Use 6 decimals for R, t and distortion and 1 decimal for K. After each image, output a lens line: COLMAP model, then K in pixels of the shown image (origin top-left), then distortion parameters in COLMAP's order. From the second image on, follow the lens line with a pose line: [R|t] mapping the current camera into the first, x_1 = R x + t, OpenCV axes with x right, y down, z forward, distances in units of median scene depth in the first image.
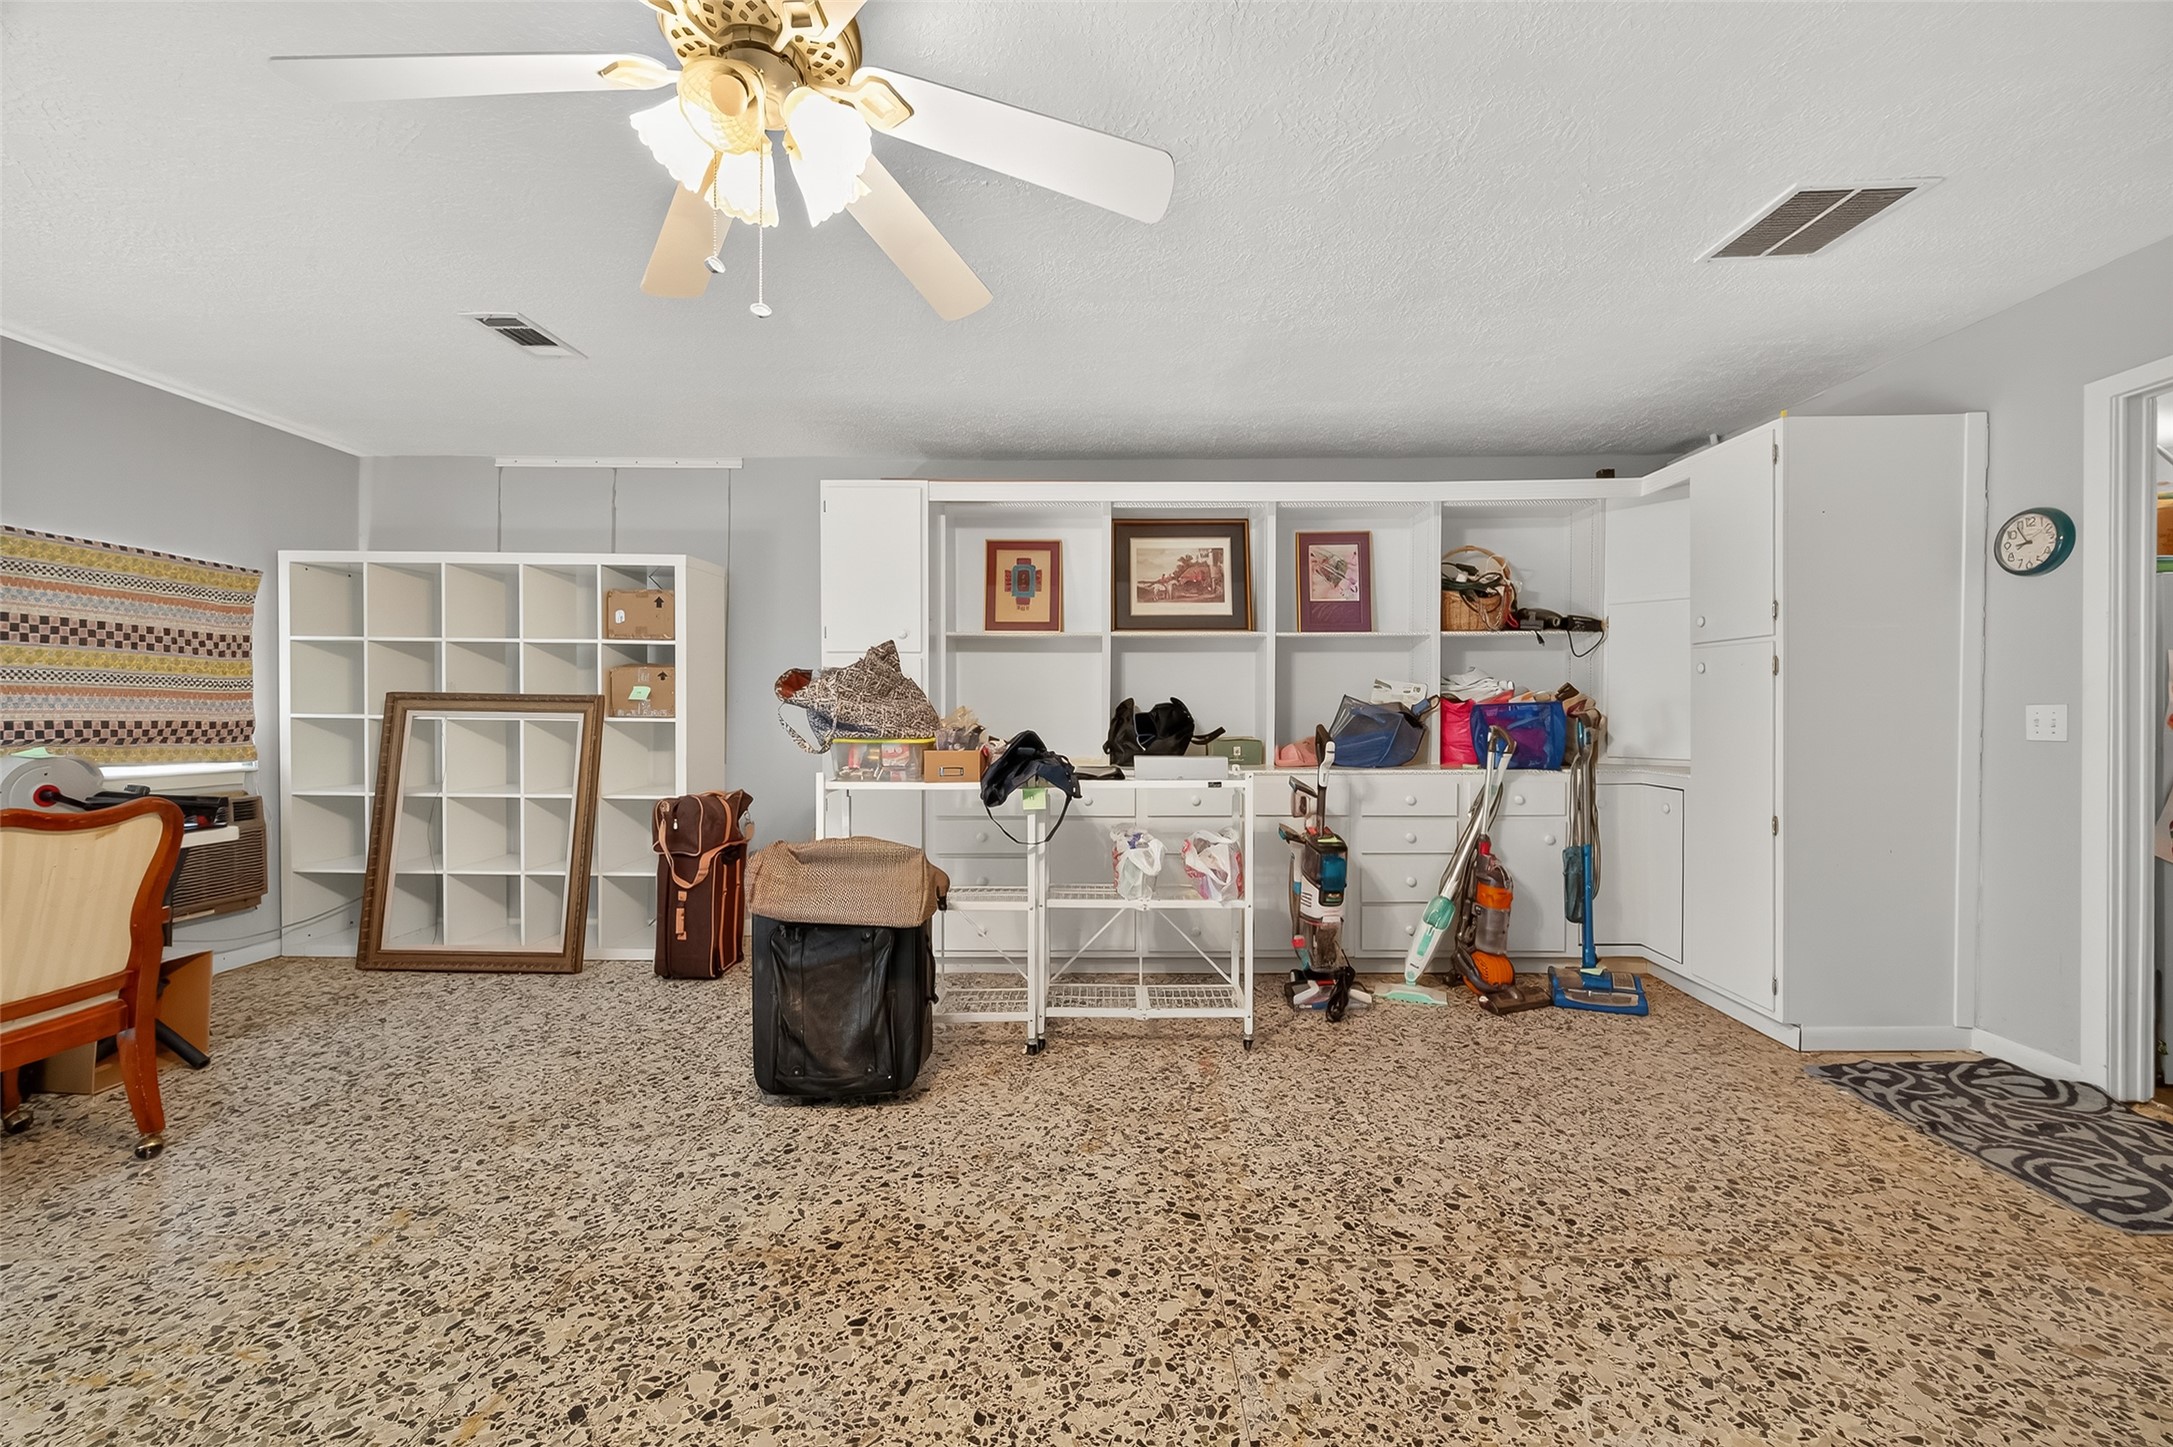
lens RADIAL K [[857.4, 0, 1079.6], [0, 857.4, 730.0], [0, 0, 1]] dist [0.005826, -0.002552]
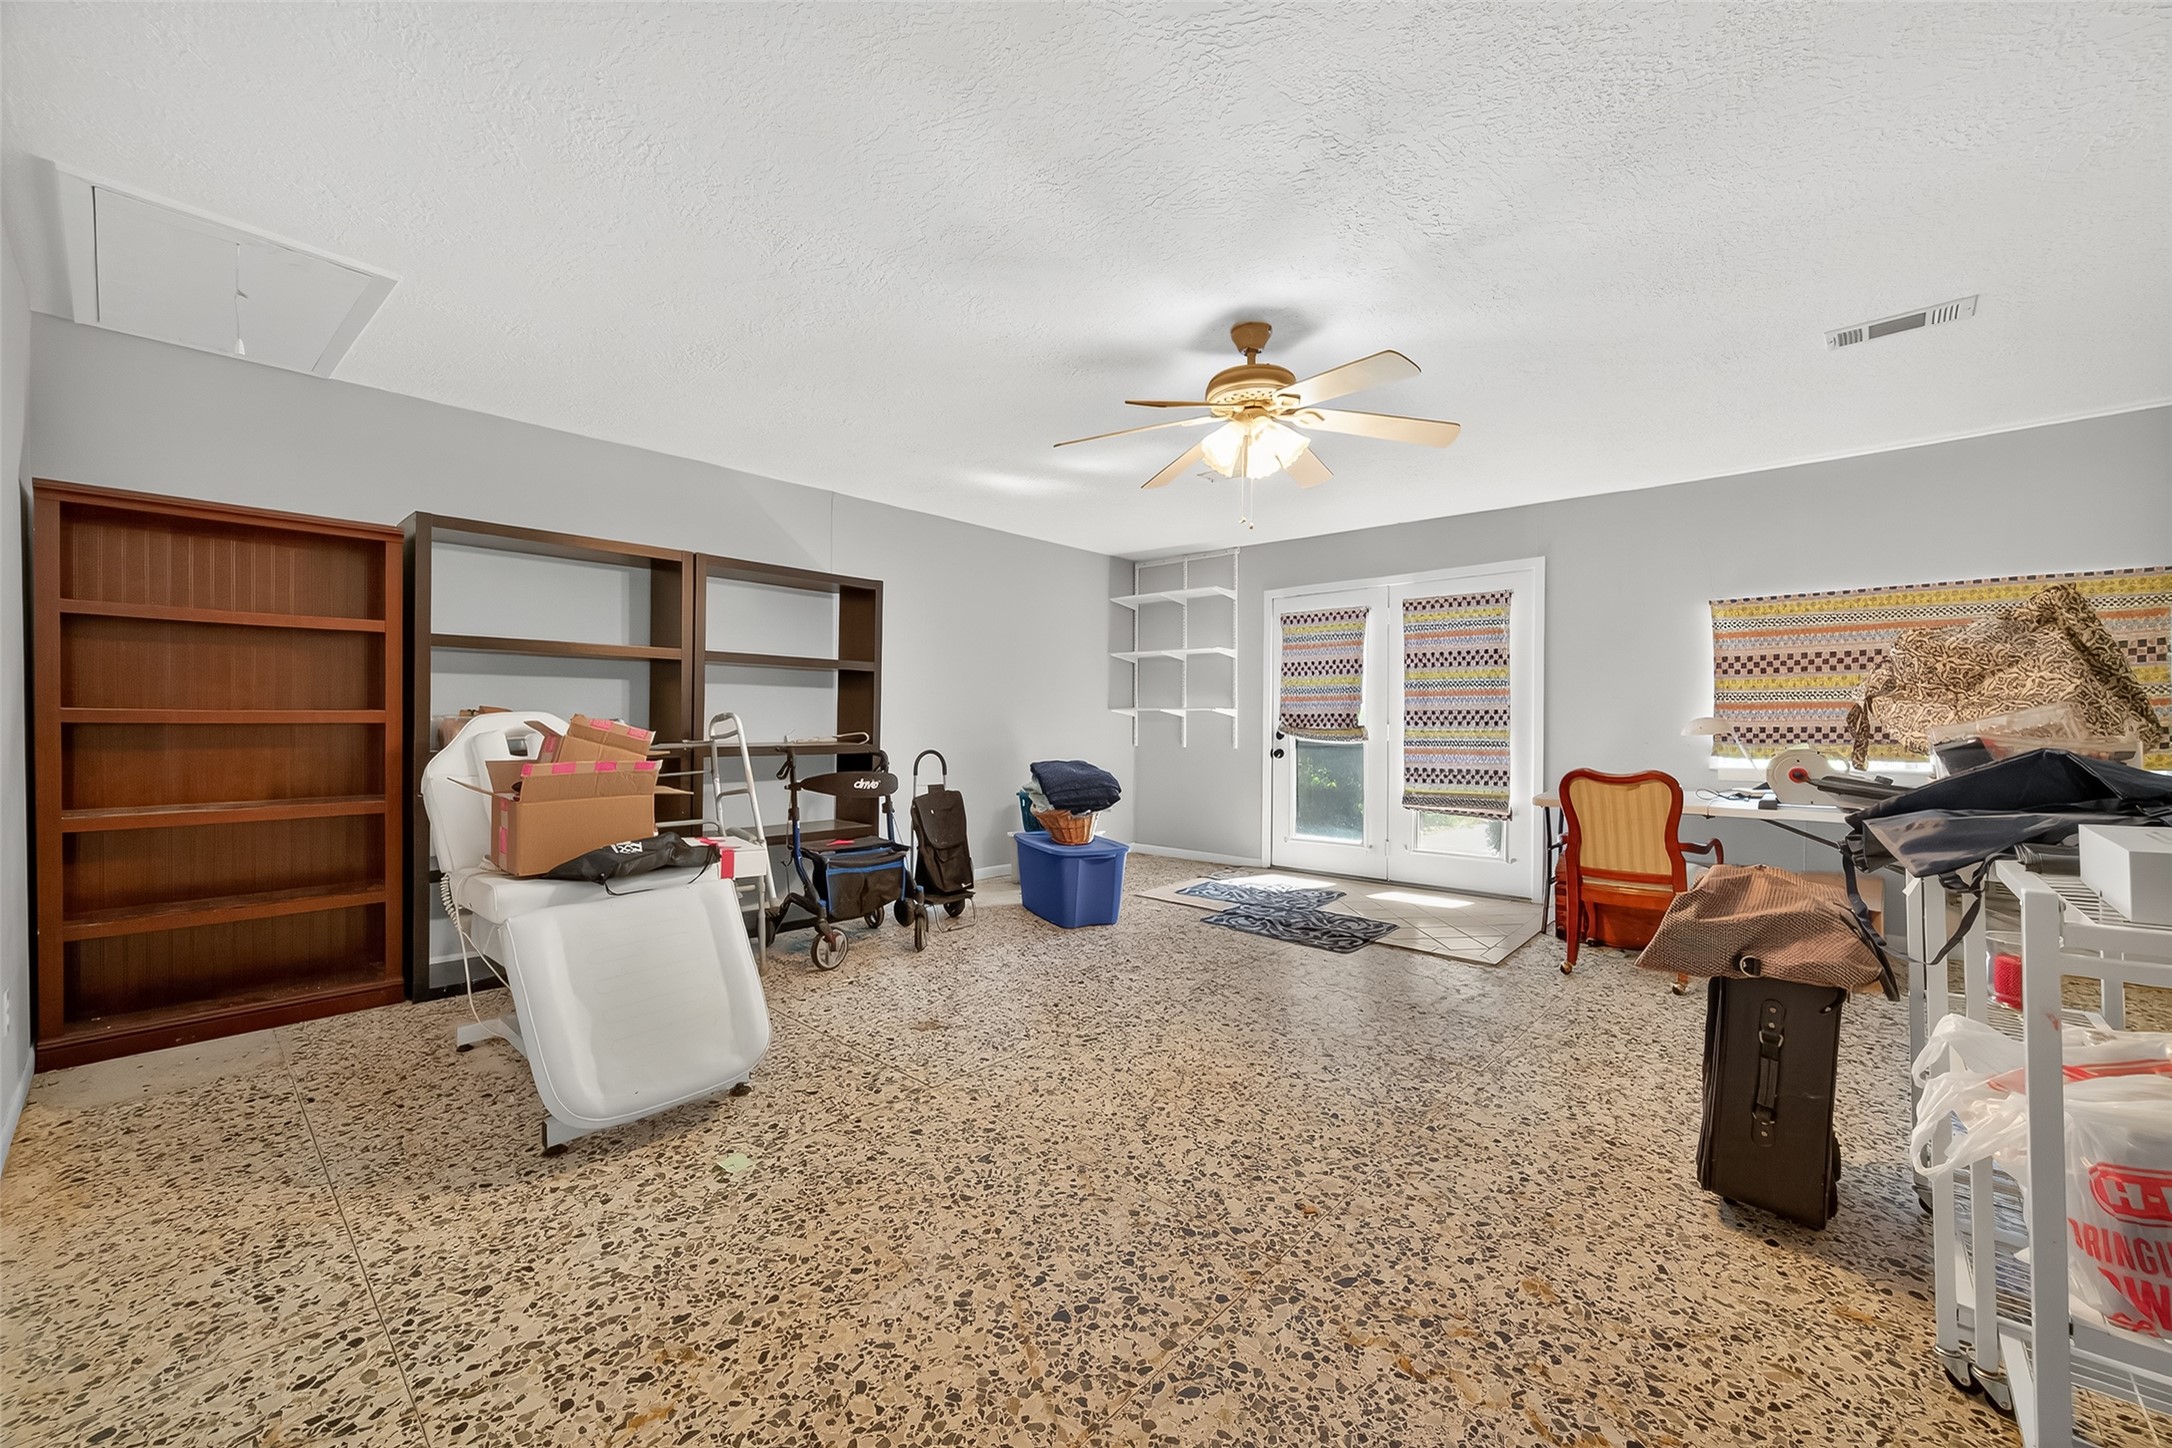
lens RADIAL K [[989.3, 0, 1080.0], [0, 989.3, 713.9], [0, 0, 1]] dist [0.000963, -0.000034]
pose [[-0.688404, -0.008506, -0.725278, 1.234701], [-0.016398, 0.999858, 0.003838, -0.018417], [0.725142, 0.014535, -0.688446, 1.739498]]
